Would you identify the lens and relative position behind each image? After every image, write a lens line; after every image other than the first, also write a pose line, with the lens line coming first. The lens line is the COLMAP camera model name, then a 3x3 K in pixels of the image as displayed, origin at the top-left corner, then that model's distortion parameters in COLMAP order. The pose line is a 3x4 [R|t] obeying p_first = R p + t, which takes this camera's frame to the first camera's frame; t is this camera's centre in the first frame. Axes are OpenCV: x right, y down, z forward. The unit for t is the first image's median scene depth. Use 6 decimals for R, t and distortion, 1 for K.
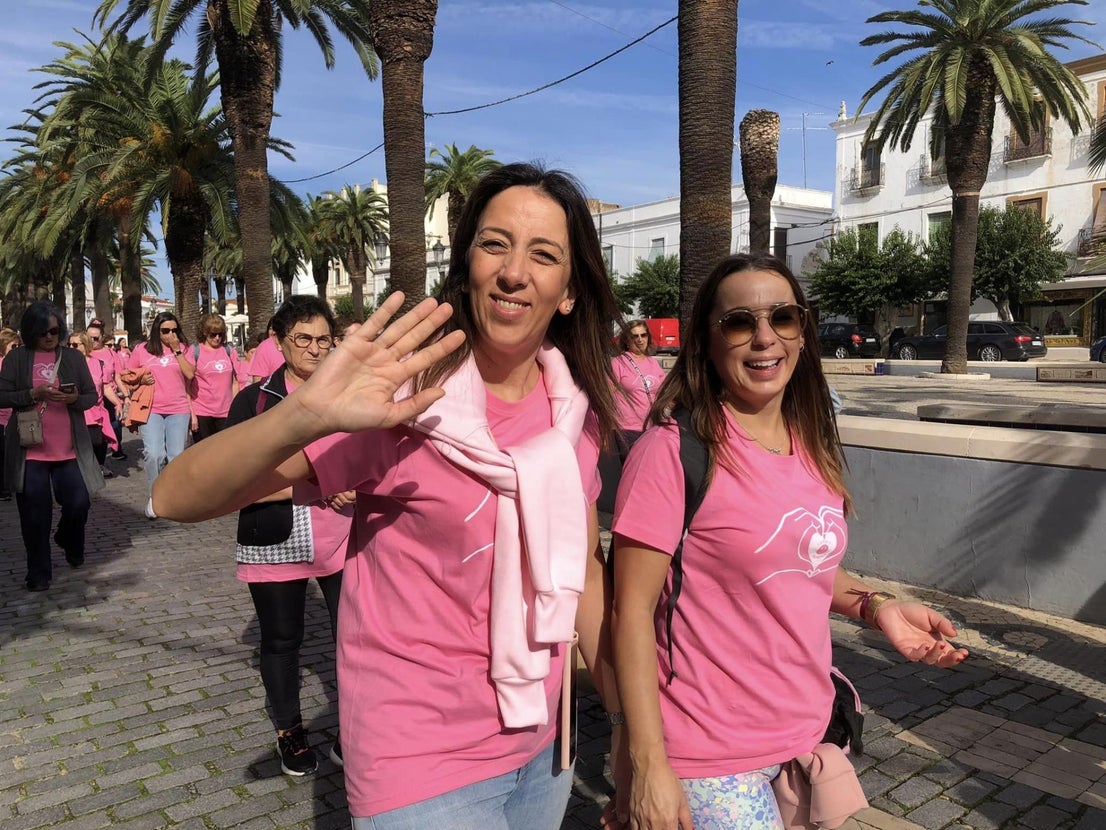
lens RADIAL K [[898.6, 0, 557.6], [0, 898.6, 414.7], [0, 0, 1]] dist [-0.006073, 0.013726]
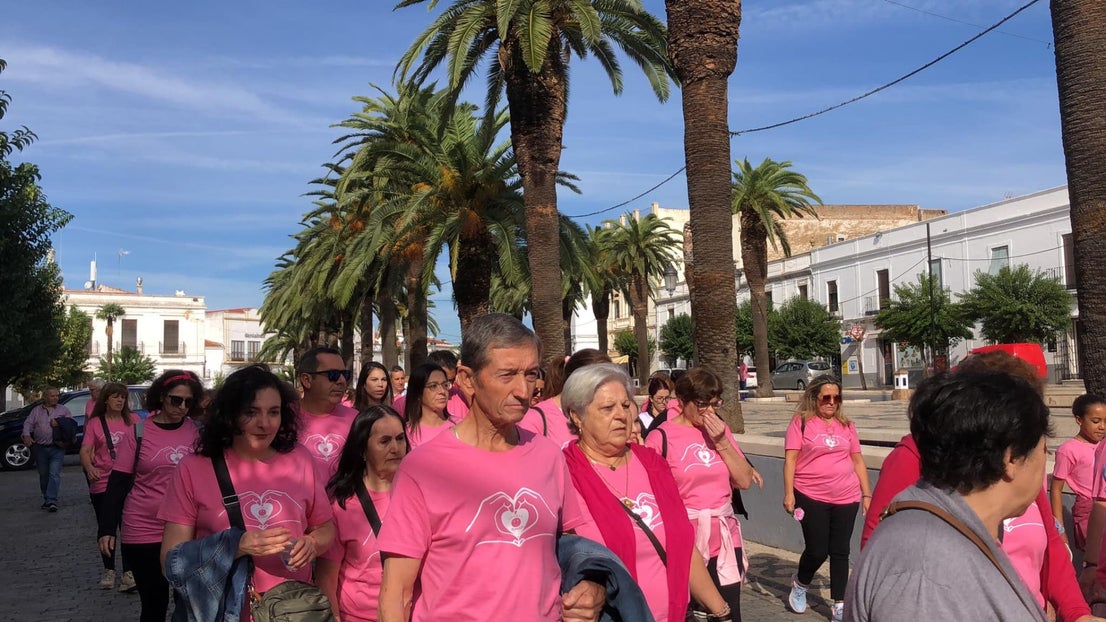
lens RADIAL K [[1011.8, 0, 553.0], [0, 1011.8, 311.0], [0, 0, 1]] dist [0.113108, -0.258431]
pose [[0.955480, -0.045667, -0.291499, -0.016235], [0.003088, 0.989443, -0.144888, -0.005614], [0.295038, 0.137537, 0.945535, 0.001104]]
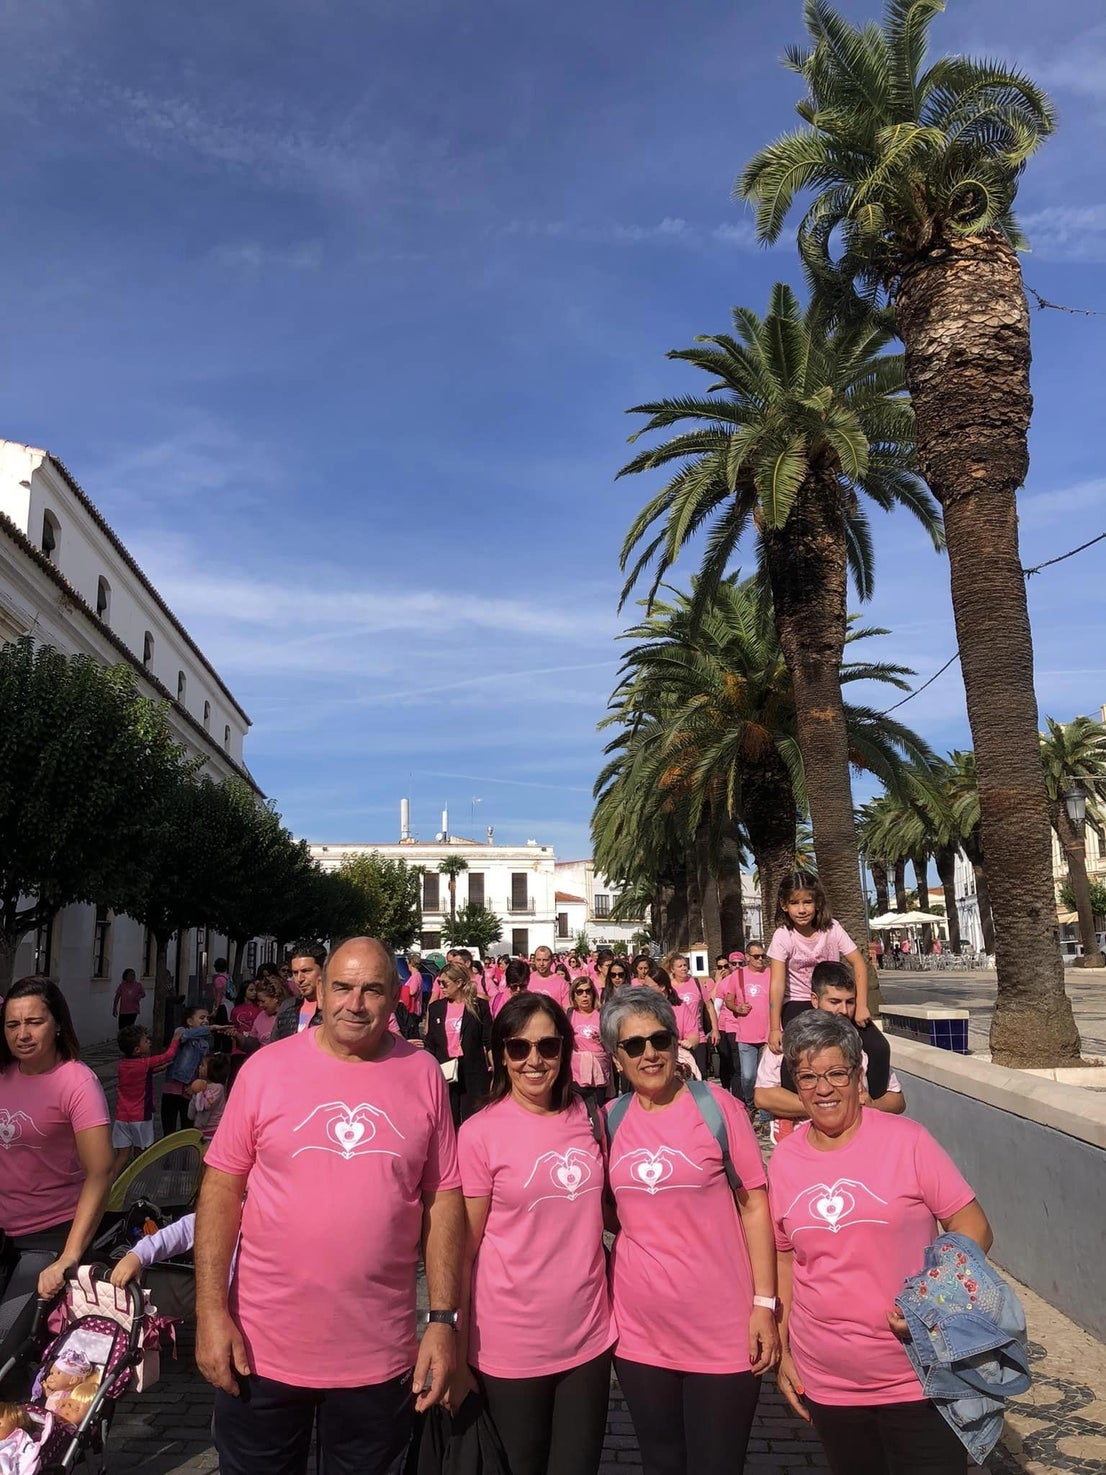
lens RADIAL K [[1175.9, 0, 553.0], [0, 1175.9, 737.5], [0, 0, 1]] dist [0.099658, -0.193270]
pose [[0.785608, -0.128469, -0.605240, 0.039718], [-0.026233, 0.970411, -0.240031, -0.021755], [0.618168, 0.204448, 0.758993, 0.147152]]
